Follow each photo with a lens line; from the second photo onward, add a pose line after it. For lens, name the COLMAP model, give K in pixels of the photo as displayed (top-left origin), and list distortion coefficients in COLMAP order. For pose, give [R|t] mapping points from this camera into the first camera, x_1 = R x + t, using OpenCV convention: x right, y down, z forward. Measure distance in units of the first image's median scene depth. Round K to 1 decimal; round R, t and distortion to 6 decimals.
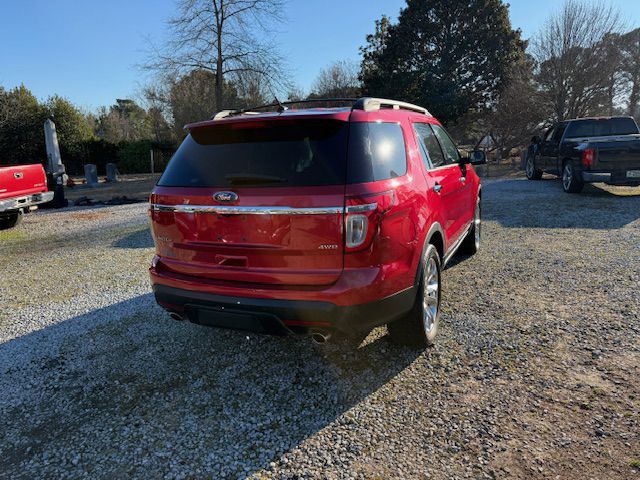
lens RADIAL K [[447.3, 0, 316.0], [0, 447.3, 240.4], [0, 0, 1]] dist [0.030024, -0.035187]
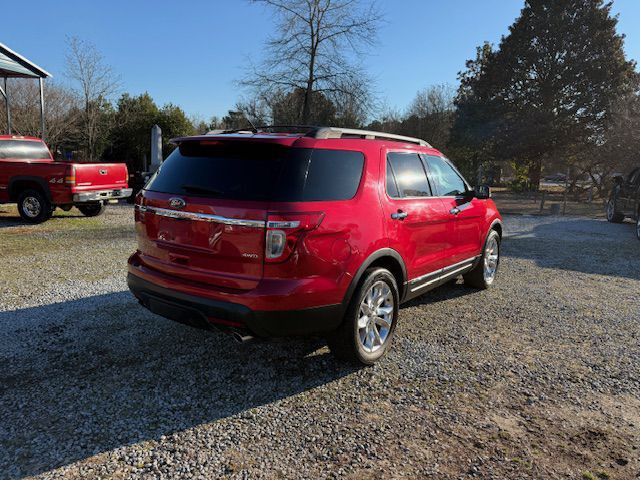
lens RADIAL K [[447.3, 0, 318.0], [0, 447.3, 237.3], [0, 0, 1]] dist [0.030024, -0.035187]
pose [[0.976951, 0.108918, -0.183586, 0.296502], [-0.117207, 0.992494, -0.034892, -0.009423], [0.178408, 0.055605, 0.982384, -0.054203]]
